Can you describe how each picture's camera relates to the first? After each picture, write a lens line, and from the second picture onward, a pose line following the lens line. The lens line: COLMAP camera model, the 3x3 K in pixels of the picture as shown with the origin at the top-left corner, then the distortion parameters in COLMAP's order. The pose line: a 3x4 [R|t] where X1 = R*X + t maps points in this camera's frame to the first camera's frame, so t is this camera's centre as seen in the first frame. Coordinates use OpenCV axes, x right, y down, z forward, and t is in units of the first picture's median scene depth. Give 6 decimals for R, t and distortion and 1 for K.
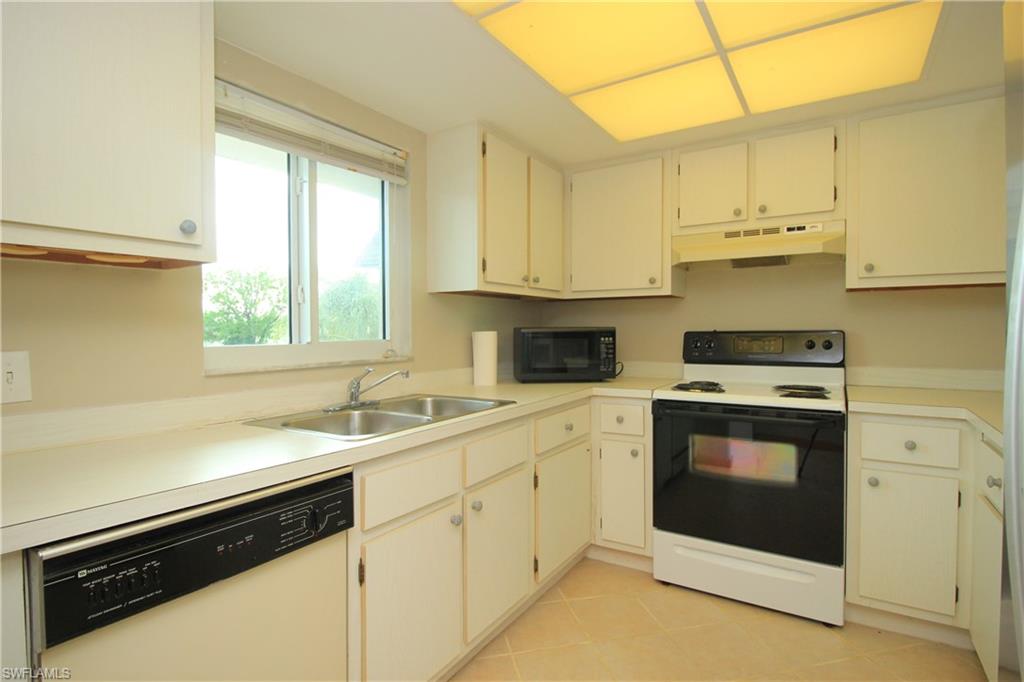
lens RADIAL K [[510.7, 0, 507.9], [0, 510.7, 337.3], [0, 0, 1]] dist [-0.001851, -0.008508]
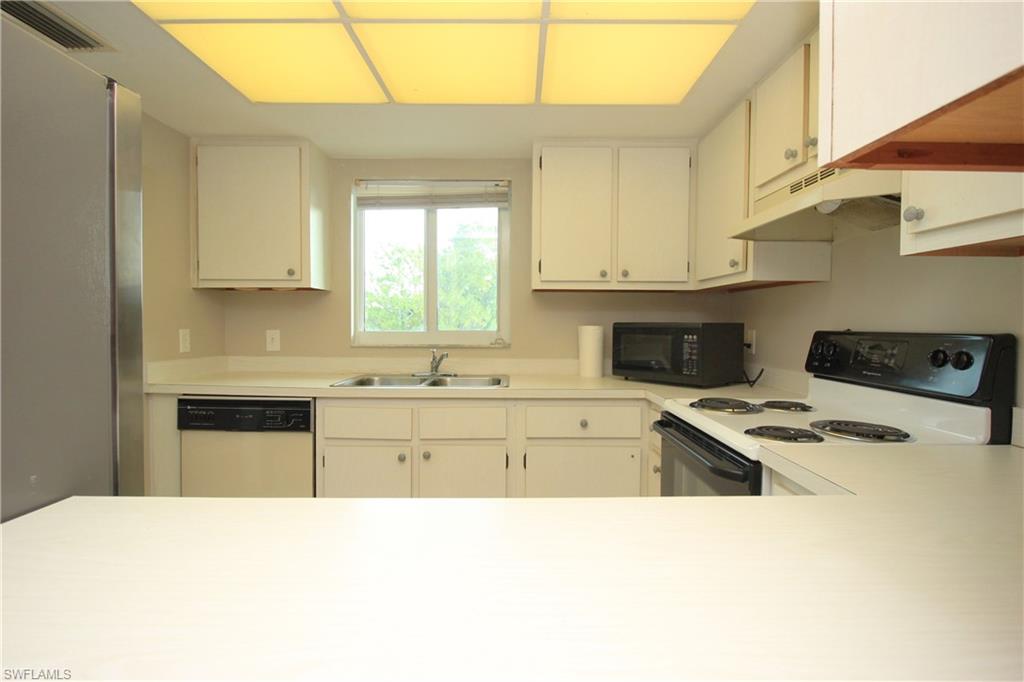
lens RADIAL K [[510.7, 0, 514.0], [0, 510.7, 334.4], [0, 0, 1]] dist [-0.001851, -0.008508]
pose [[0.539222, 0.028490, -0.841681, 0.863327], [-0.024531, 0.999535, 0.018117, -0.010801], [0.841806, 0.010878, 0.539671, 0.343159]]
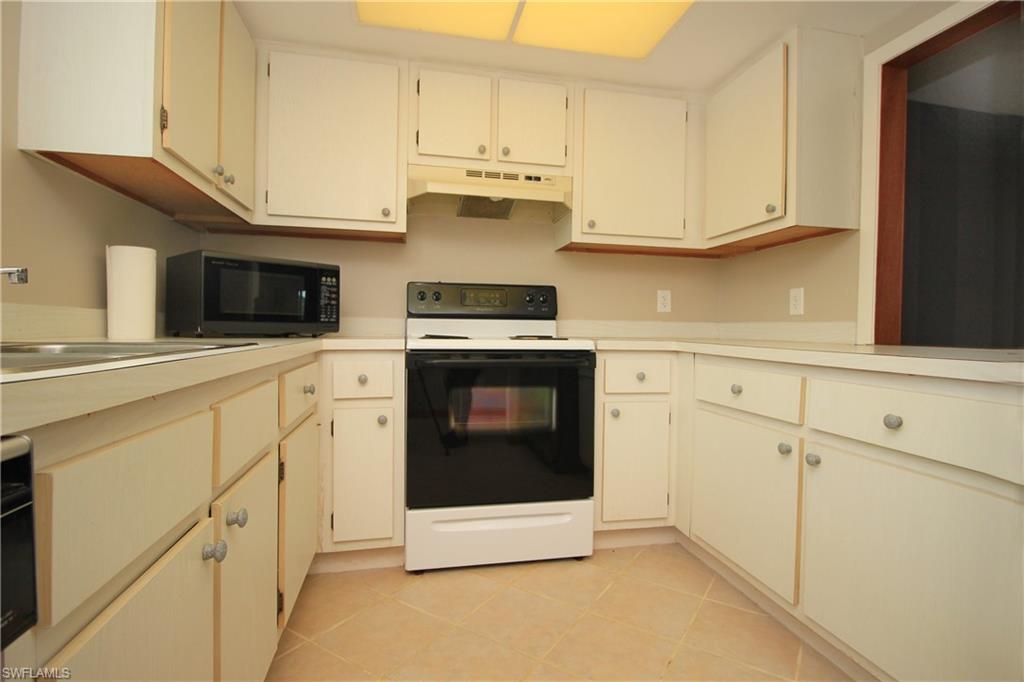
lens RADIAL K [[510.7, 0, 517.8], [0, 510.7, 338.5], [0, 0, 1]] dist [-0.001851, -0.008508]
pose [[0.709315, 0.004379, 0.704878, -0.163591], [-0.007518, 0.999971, 0.001353, 0.101345], [-0.704852, -0.006258, 0.709327, 0.304318]]
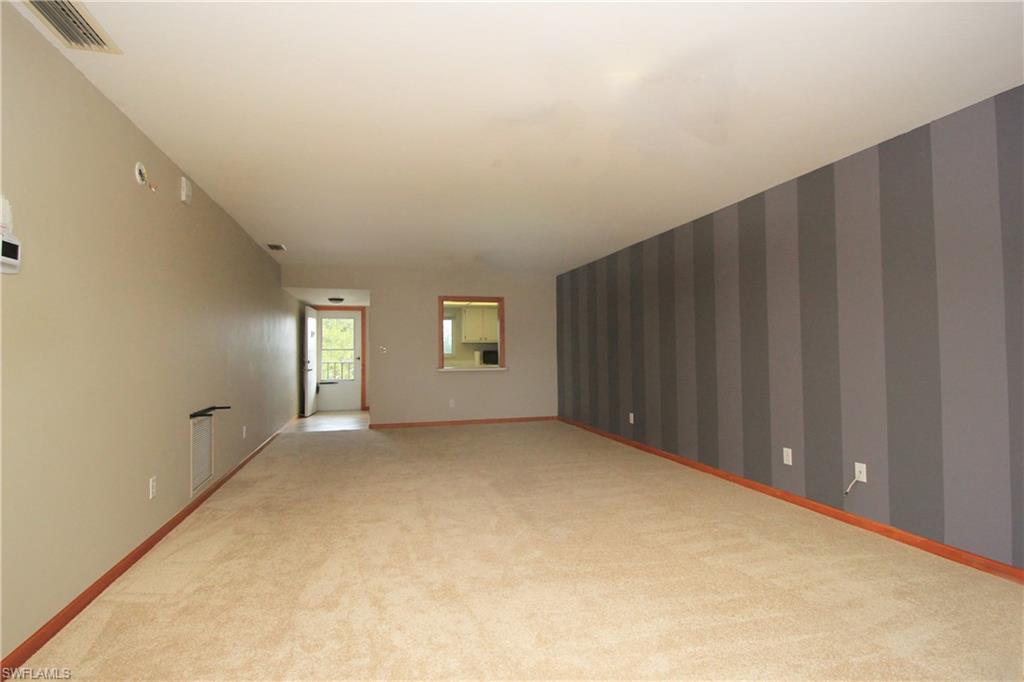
lens RADIAL K [[510.7, 0, 512.1], [0, 510.7, 342.4], [0, 0, 1]] dist [-0.001851, -0.008508]
pose [[0.755427, -0.016339, -0.655029, 3.283868], [-0.004220, 0.999547, -0.029800, 0.041756], [0.655219, 0.025275, 0.755016, -2.210781]]
